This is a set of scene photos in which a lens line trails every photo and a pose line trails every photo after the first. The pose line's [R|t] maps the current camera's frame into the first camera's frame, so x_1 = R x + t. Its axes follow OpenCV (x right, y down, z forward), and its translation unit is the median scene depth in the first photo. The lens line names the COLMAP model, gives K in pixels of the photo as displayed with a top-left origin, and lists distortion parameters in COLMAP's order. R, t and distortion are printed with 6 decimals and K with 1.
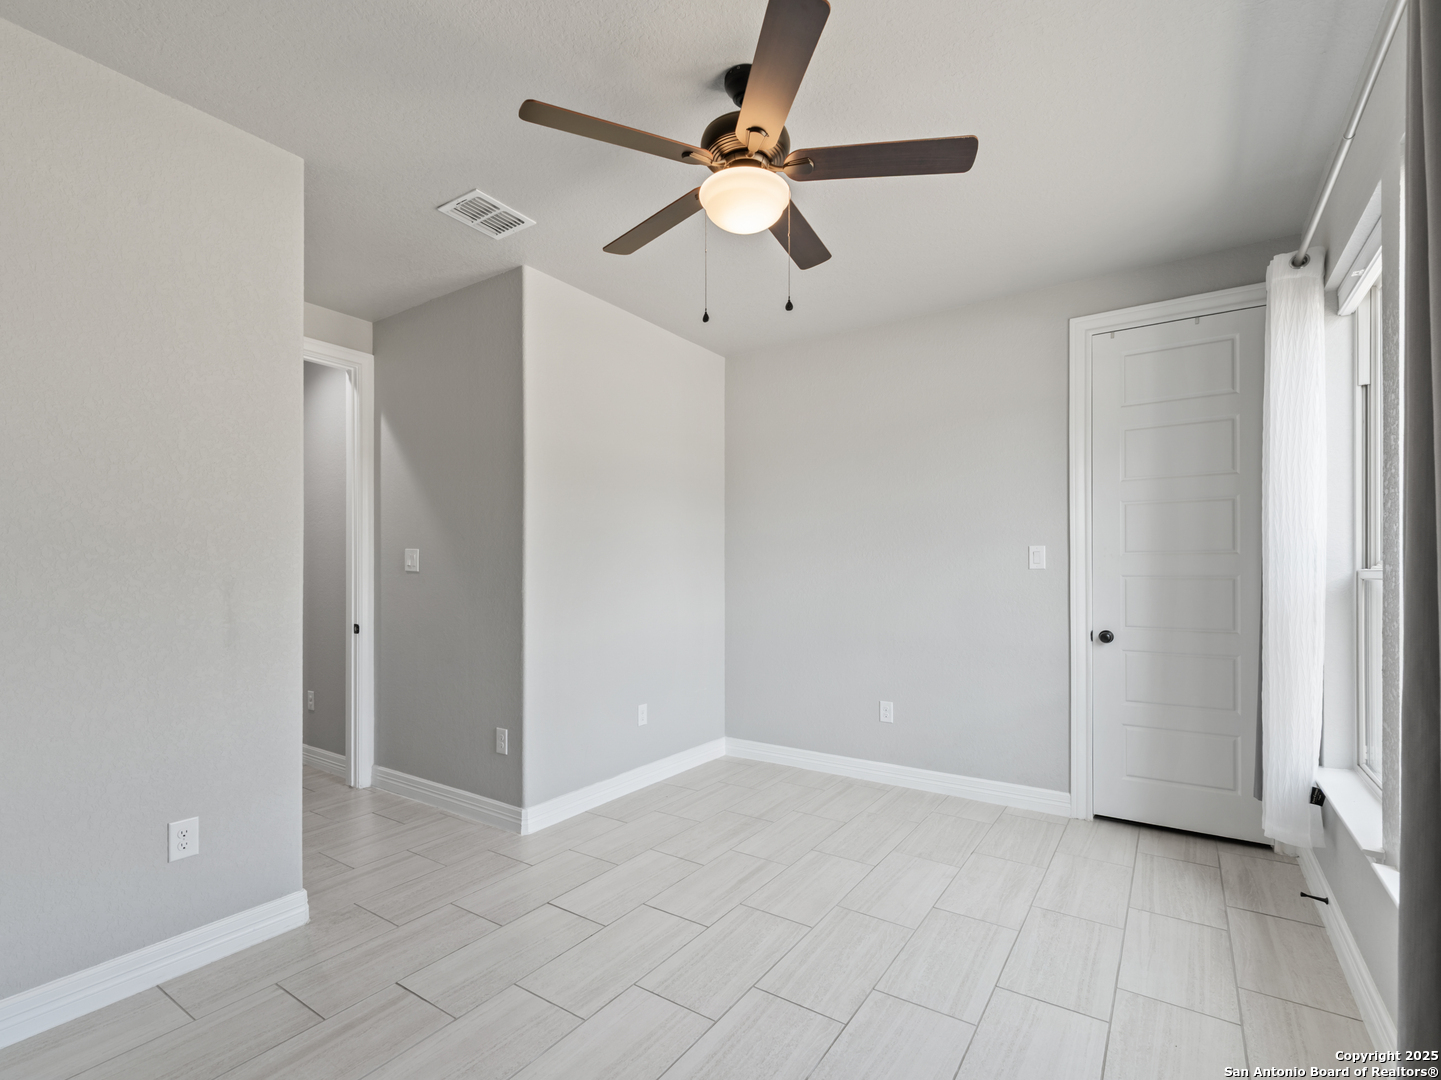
lens RADIAL K [[673.0, 0, 699.2], [0, 673.0, 575.9], [0, 0, 1]] dist [0.004252, -0.002173]
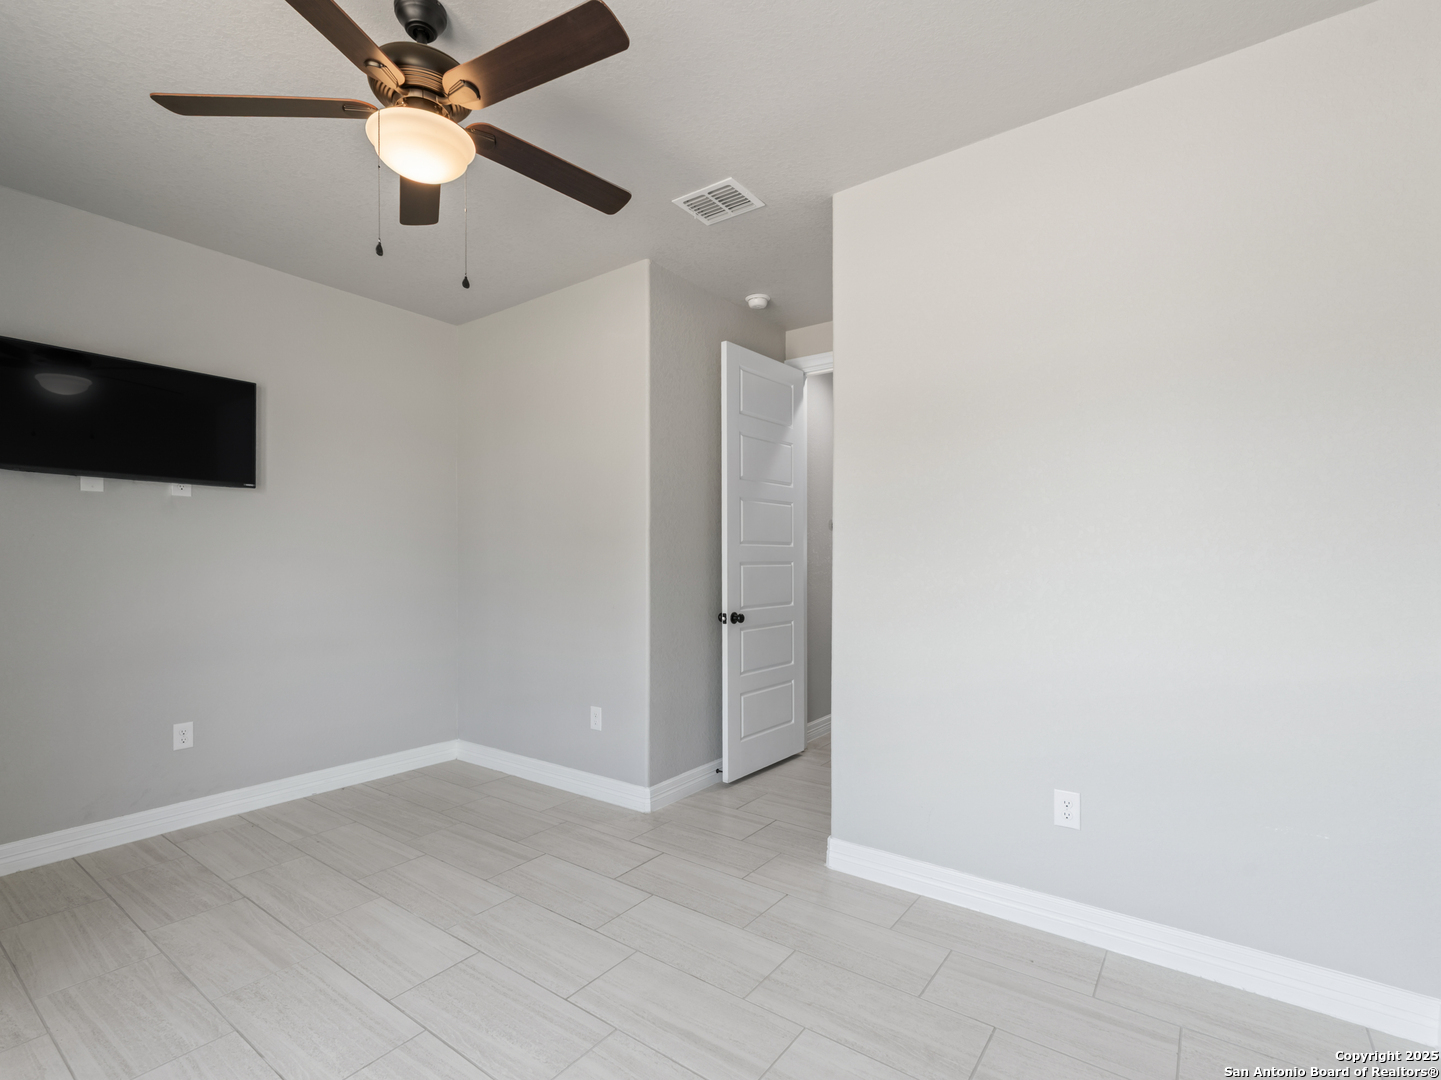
lens RADIAL K [[673.0, 0, 720.7], [0, 673.0, 566.1], [0, 0, 1]] dist [0.004252, -0.002173]
pose [[-0.008732, 0.005942, -0.999944, 0.744292], [-0.005918, 0.999965, 0.005994, -0.000037], [0.999944, 0.005970, -0.008696, 1.091306]]
